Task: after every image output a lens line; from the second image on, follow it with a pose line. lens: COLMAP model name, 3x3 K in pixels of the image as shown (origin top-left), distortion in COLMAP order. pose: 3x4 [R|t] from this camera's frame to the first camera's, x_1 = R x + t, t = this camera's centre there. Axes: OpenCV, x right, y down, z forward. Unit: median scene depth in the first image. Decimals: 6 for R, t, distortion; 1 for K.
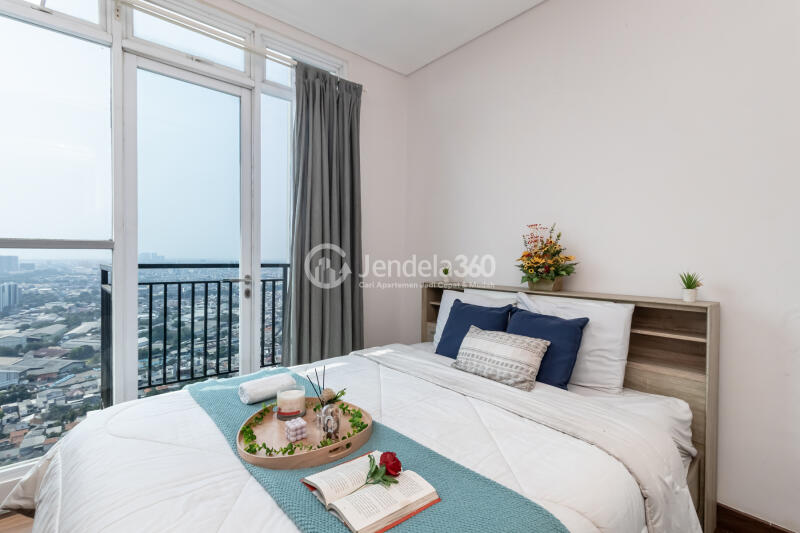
lens RADIAL K [[364.6, 0, 400.0], [0, 364.6, 266.5], [0, 0, 1]] dist [-0.001009, -0.000061]
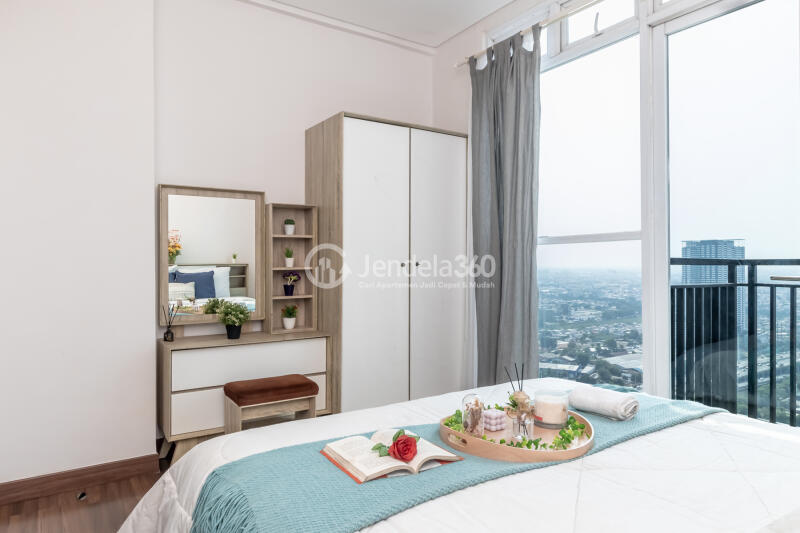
lens RADIAL K [[525.2, 0, 400.0], [0, 525.2, 266.5], [0, 0, 1]] dist [0.003587, 0.000856]
pose [[-0.150021, 0.001012, -0.988682, 0.680641], [-0.012047, 0.999923, 0.002851, 0.020077], [0.988609, 0.012339, -0.149998, 0.594236]]
